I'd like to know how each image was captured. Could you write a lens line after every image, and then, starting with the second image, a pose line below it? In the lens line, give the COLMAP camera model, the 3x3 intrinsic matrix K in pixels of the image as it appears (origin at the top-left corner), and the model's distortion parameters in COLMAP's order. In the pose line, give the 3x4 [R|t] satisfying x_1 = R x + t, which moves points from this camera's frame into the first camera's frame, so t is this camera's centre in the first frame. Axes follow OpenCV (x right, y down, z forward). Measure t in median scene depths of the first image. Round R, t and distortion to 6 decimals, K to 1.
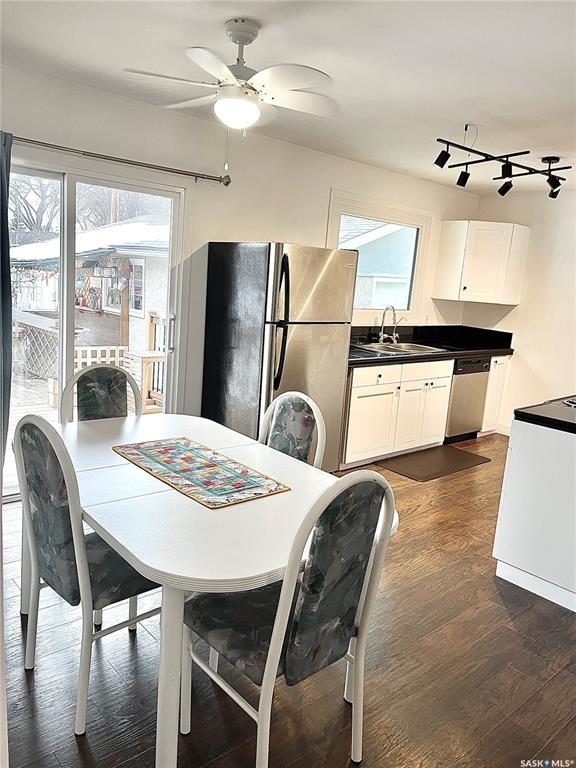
lens RADIAL K [[581.9, 0, 287.4], [0, 581.9, 379.2], [0, 0, 1]] dist [0.065460, -0.088285]
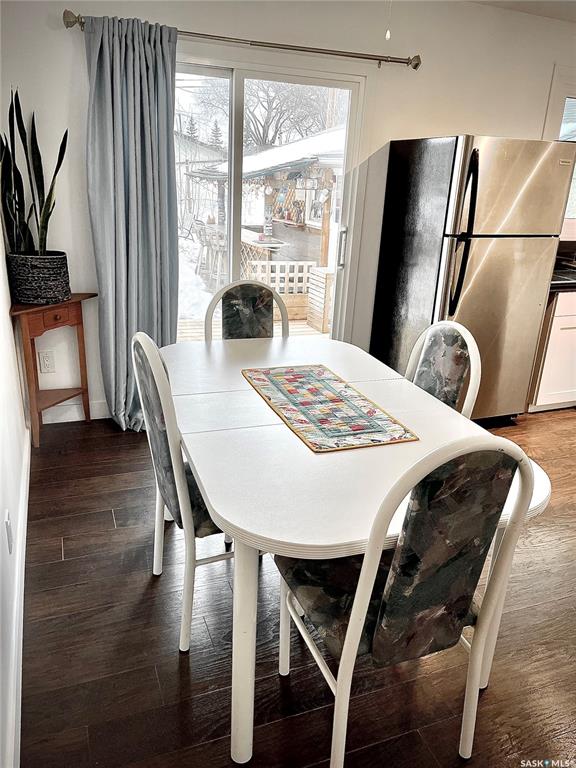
lens RADIAL K [[582.9, 0, 289.1], [0, 582.9, 387.2], [0, 0, 1]] dist [0.067711, -0.088032]
pose [[0.936964, 0.091244, -0.337302, 0.047548], [-0.038817, 0.986510, 0.159035, -0.004941], [0.347262, -0.135917, 0.927866, 0.073956]]
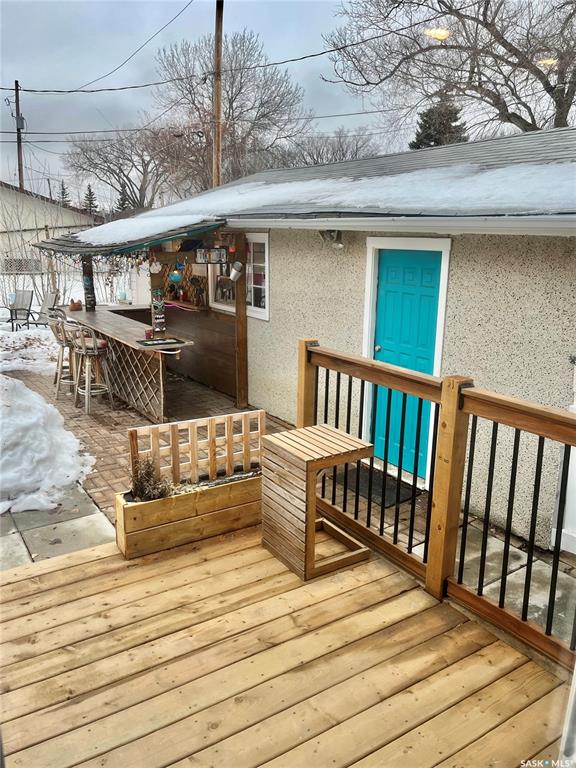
lens RADIAL K [[582.9, 0, 289.1], [0, 582.9, 387.2], [0, 0, 1]] dist [0.067711, -0.088032]
pose [[0.985495, -0.013781, -0.169146, -0.238677], [0.025195, 0.997533, 0.065521, -0.158415], [0.167826, -0.068832, 0.983411, 0.729791]]
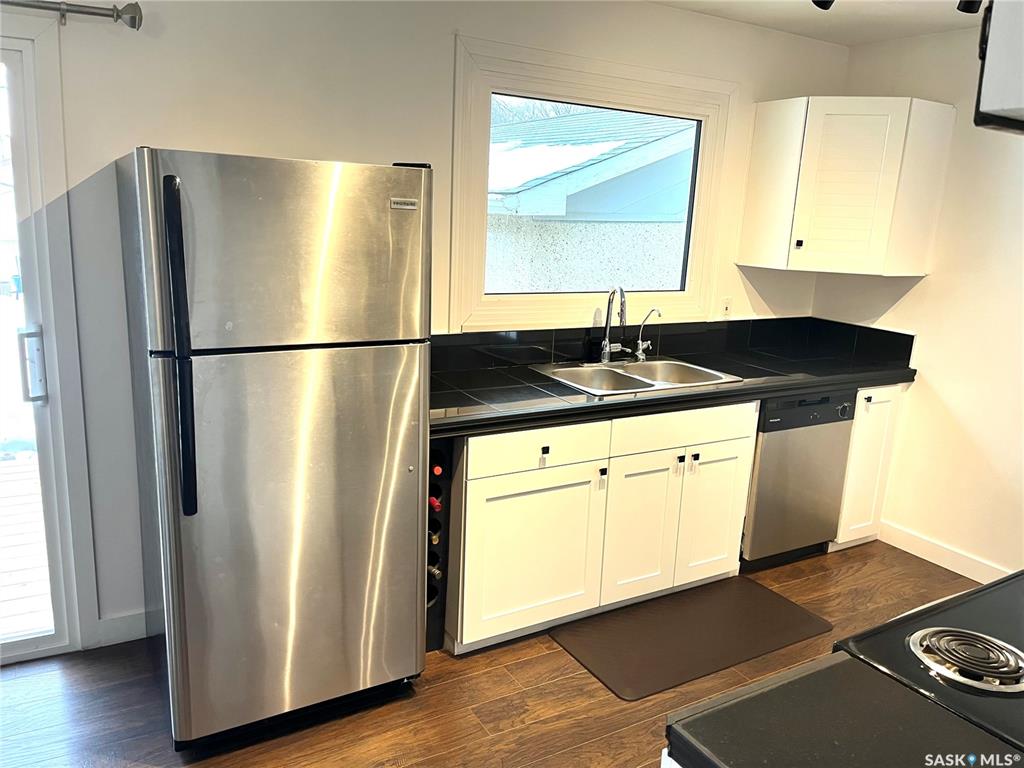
lens RADIAL K [[757.3, 0, 512.1], [0, 757.3, 385.9], [0, 0, 1]] dist [0.058584, -0.085220]
pose [[0.978764, 0.014744, -0.204457, 0.252425], [-0.007290, 0.999283, 0.037163, -0.076511], [0.204858, -0.034883, 0.978170, 0.430377]]
